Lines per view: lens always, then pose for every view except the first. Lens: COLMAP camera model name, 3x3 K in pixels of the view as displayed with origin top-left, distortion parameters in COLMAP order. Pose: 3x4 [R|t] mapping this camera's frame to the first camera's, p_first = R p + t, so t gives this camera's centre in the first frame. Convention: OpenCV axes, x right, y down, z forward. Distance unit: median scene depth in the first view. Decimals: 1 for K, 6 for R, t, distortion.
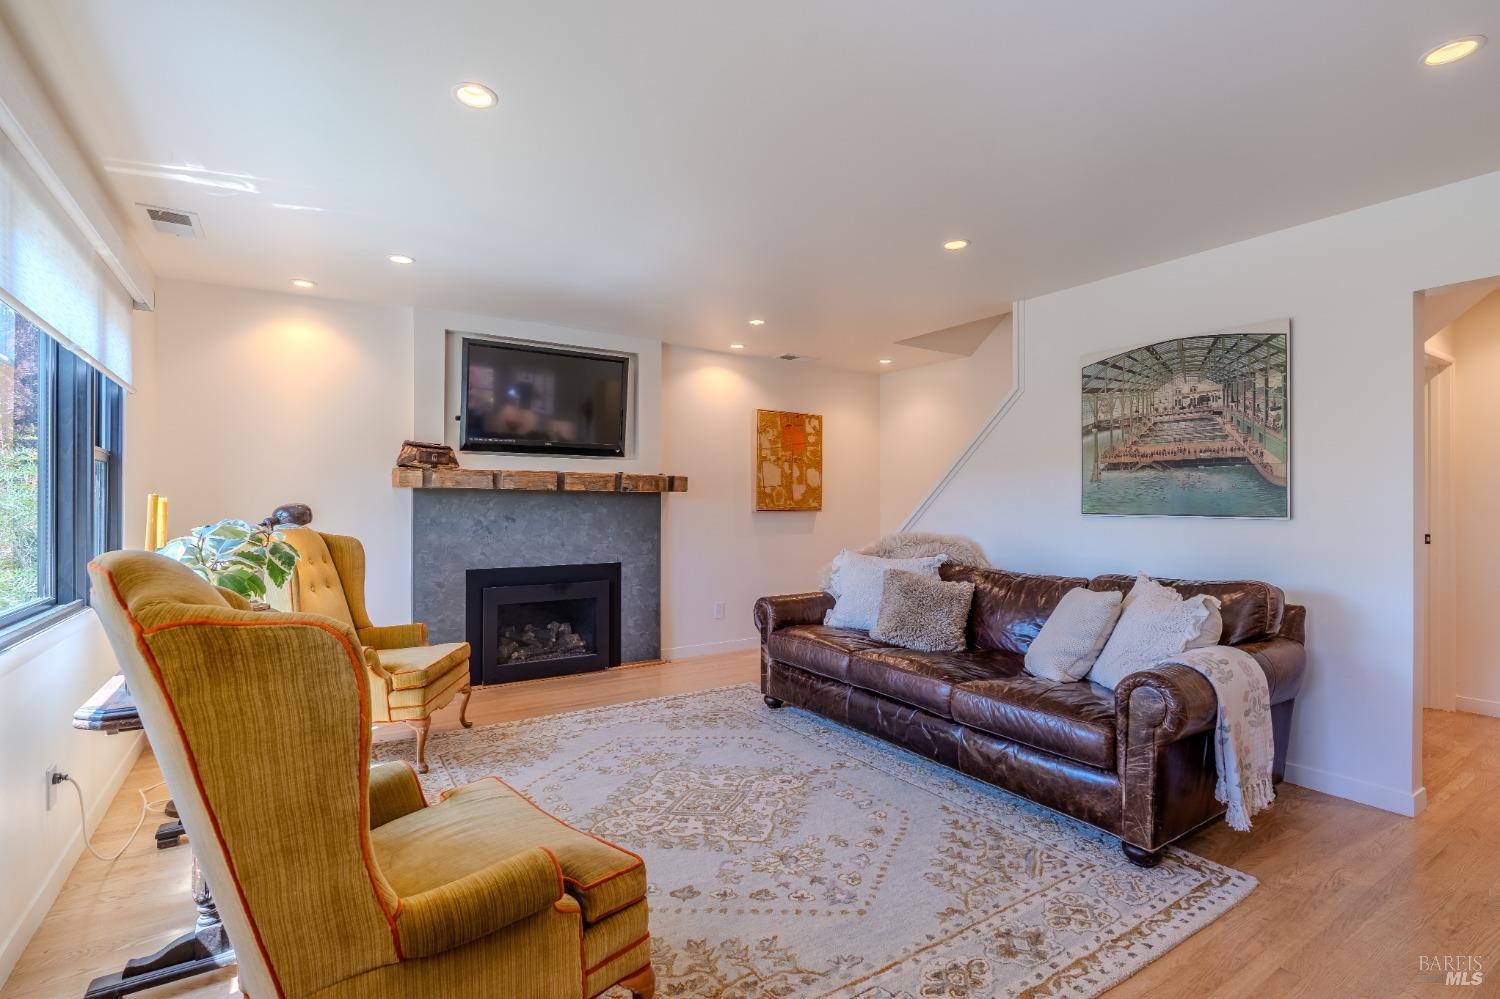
lens RADIAL K [[687.3, 0, 766.9], [0, 687.3, 503.4], [0, 0, 1]] dist [-0.007251, 0.002094]
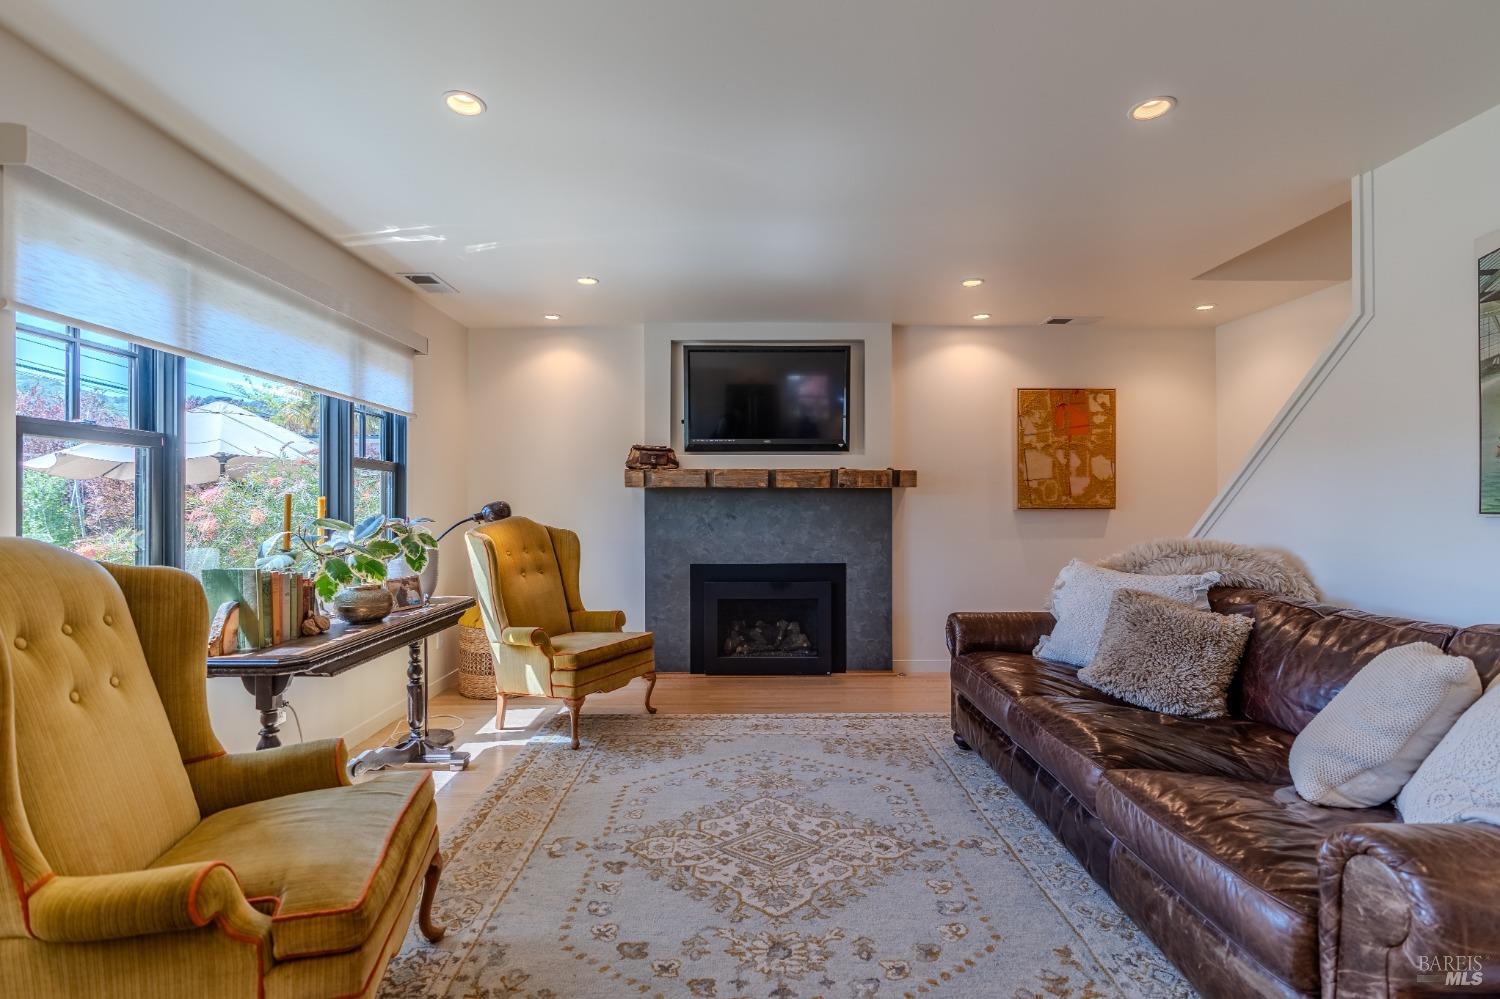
lens RADIAL K [[687.3, 0, 761.3], [0, 687.3, 493.7], [0, 0, 1]] dist [-0.007251, 0.002094]
pose [[0.839309, -0.011475, -0.543534, 0.302356], [0.004115, 0.999883, -0.014755, 0.005965], [0.543640, 0.010147, 0.839257, 0.220953]]
